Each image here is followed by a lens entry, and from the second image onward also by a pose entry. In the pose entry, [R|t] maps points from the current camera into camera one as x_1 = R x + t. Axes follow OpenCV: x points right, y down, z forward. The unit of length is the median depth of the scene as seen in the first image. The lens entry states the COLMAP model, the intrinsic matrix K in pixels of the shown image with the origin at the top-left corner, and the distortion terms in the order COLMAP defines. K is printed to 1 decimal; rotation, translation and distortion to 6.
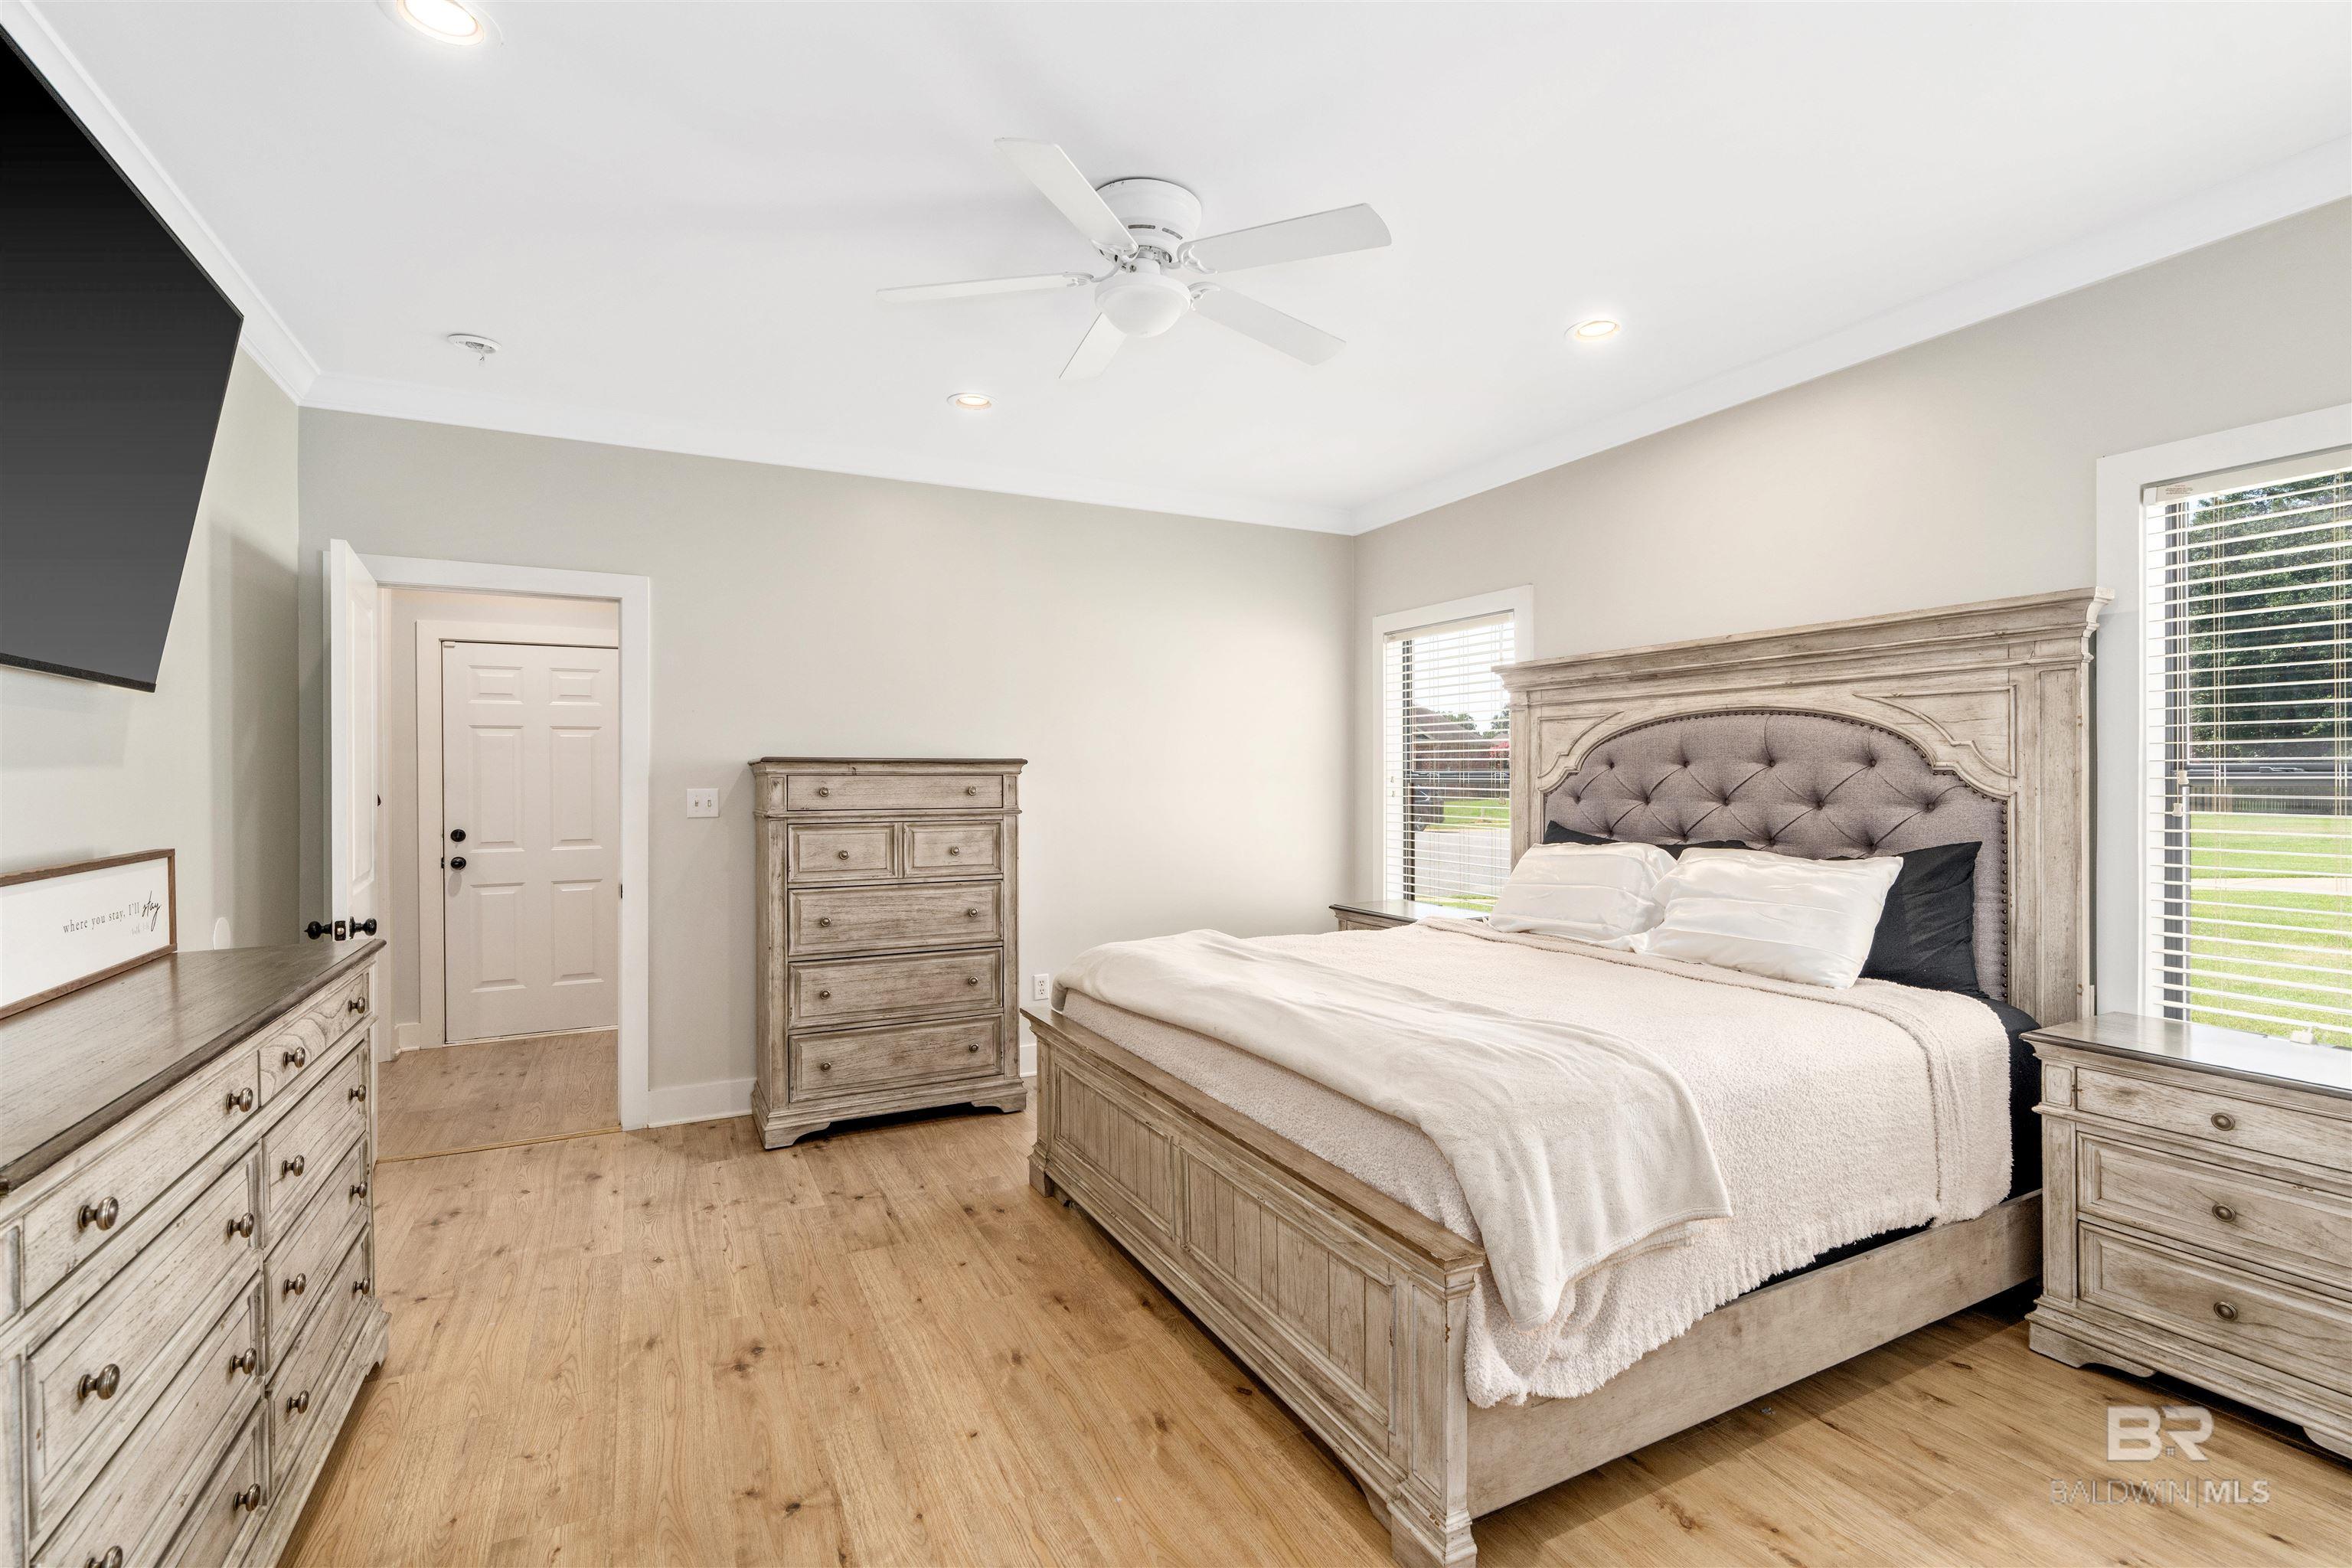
lens RADIAL K [[1073.4, 0, 1176.0], [0, 1073.4, 784.0], [0, 0, 1]] dist [-0.002324, -0.000053]
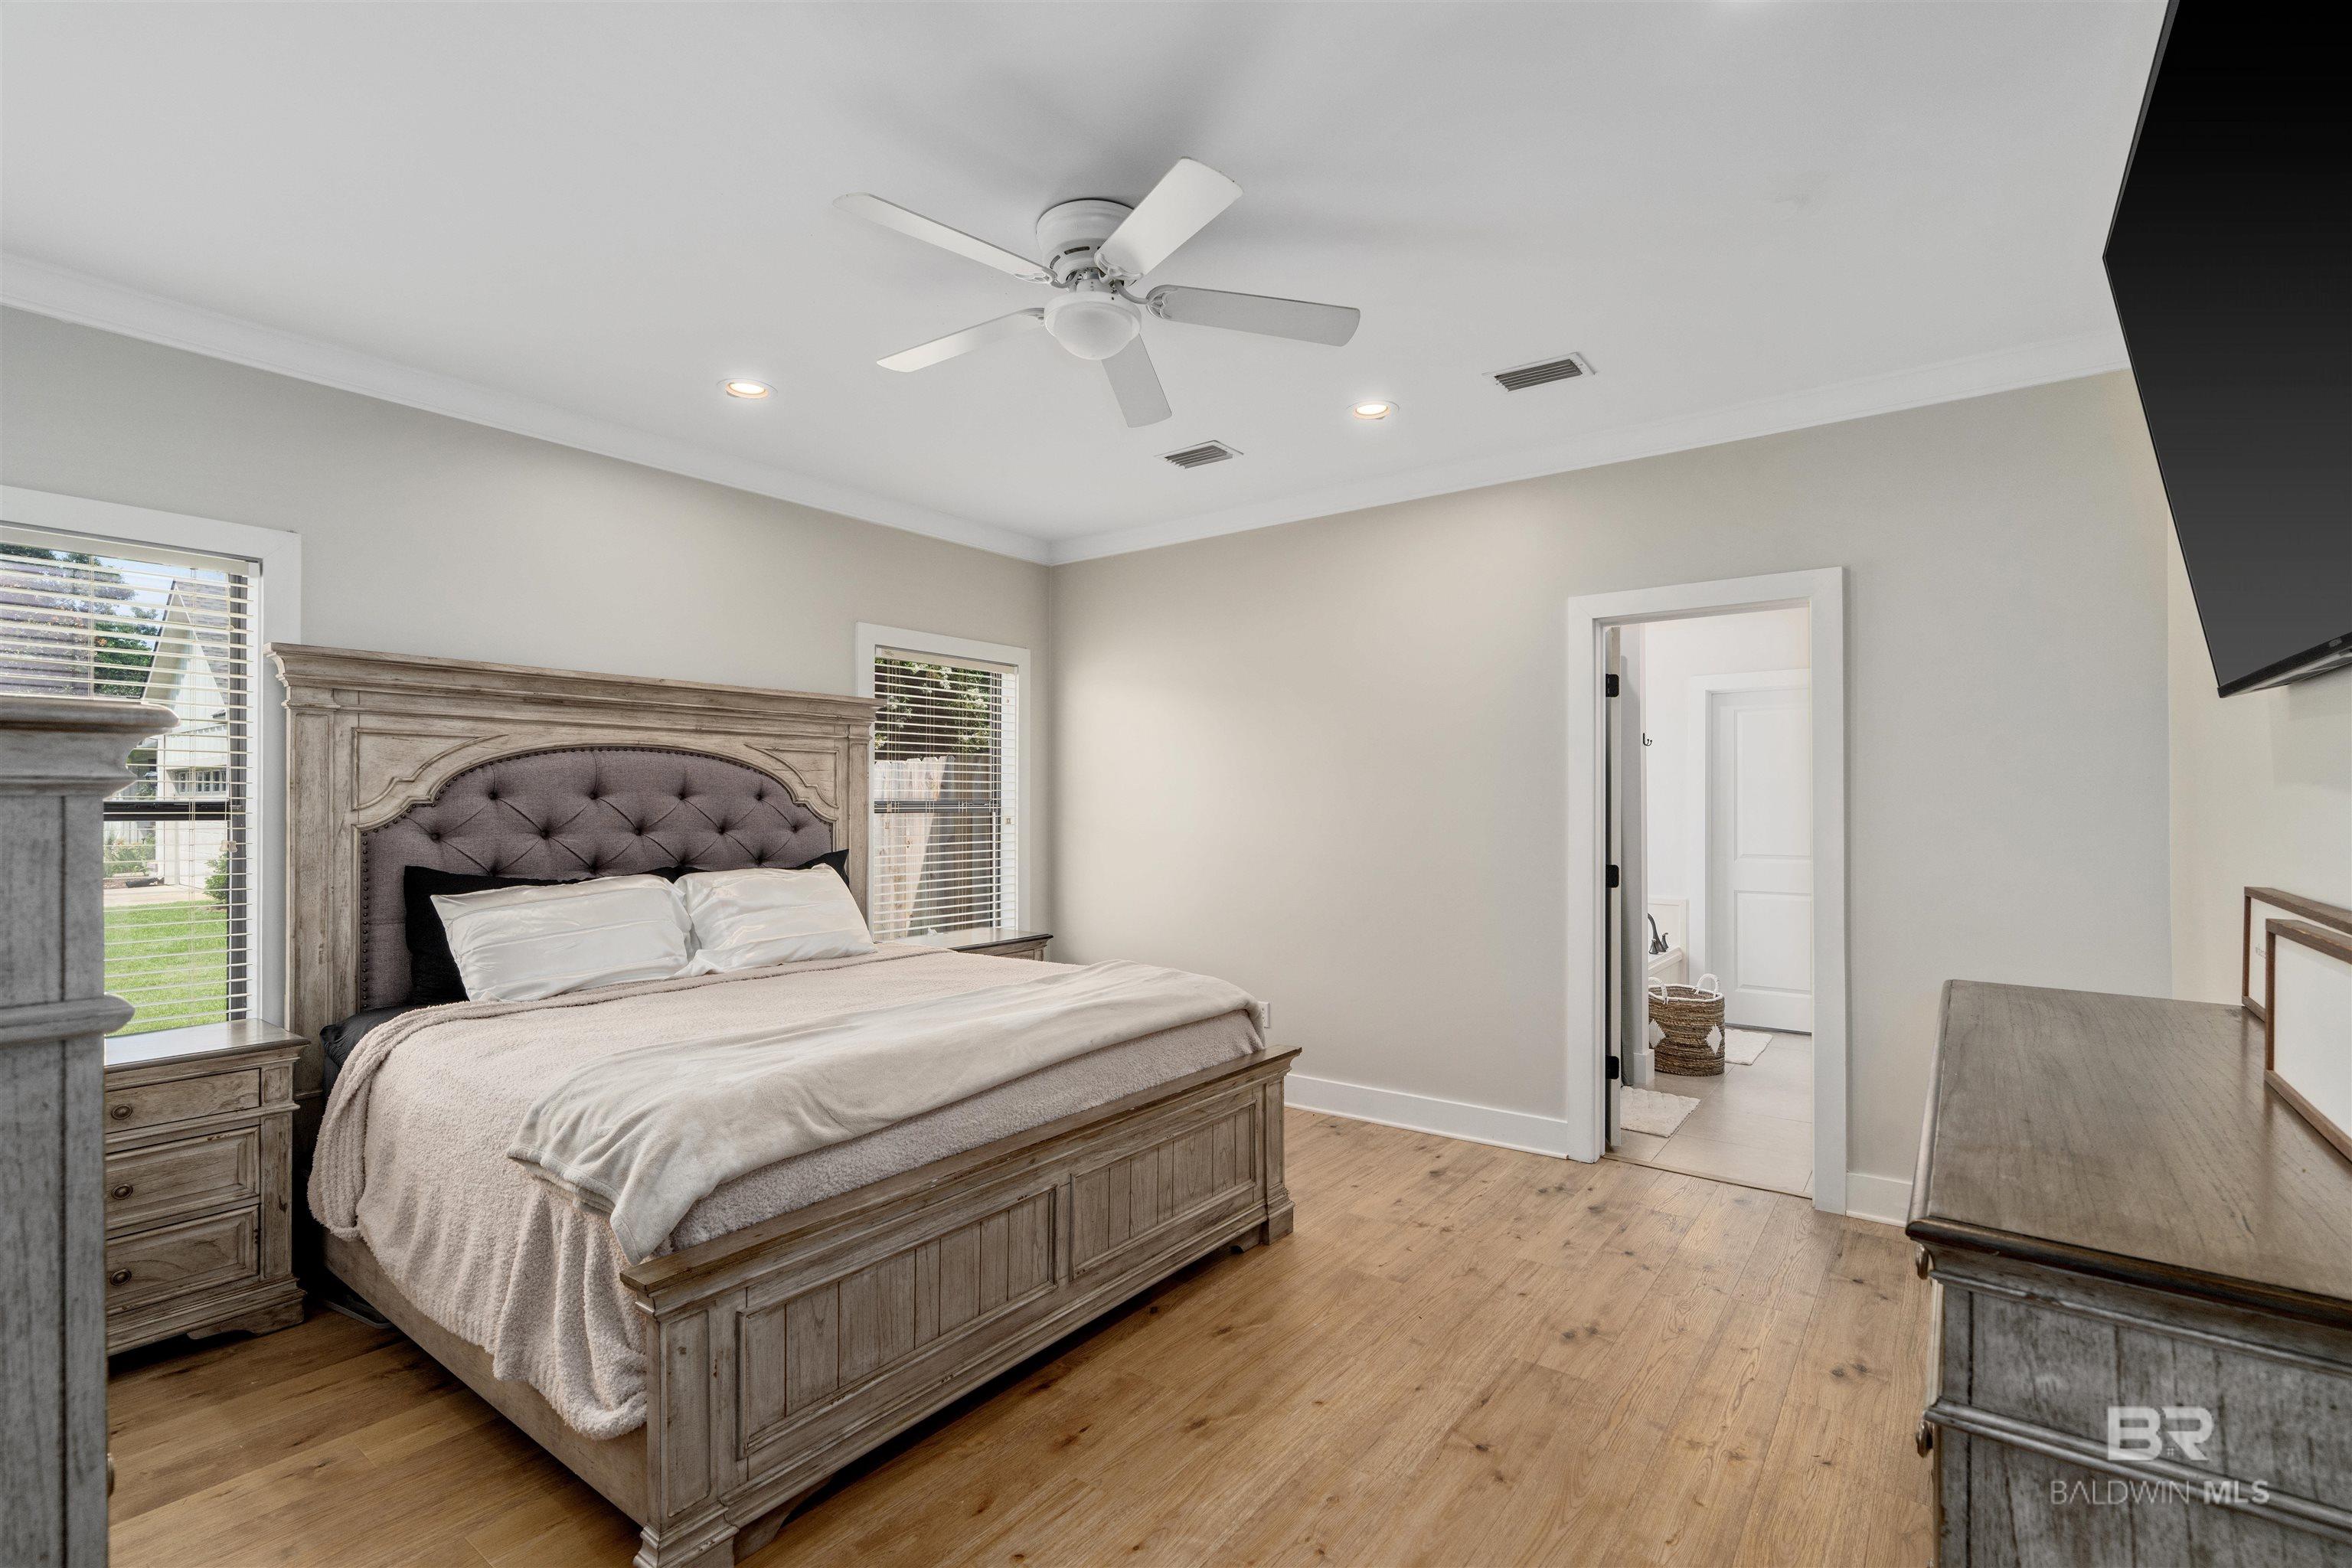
lens RADIAL K [[1109.5, 0, 1176.4], [0, 1109.5, 796.9], [0, 0, 1]] dist [-0.005457, -0.000032]
pose [[-0.458400, 0.011479, 0.888672, -0.788961], [0.010981, 0.999913, -0.007251, -0.004840], [-0.888678, 0.006434, -0.458486, 1.141791]]
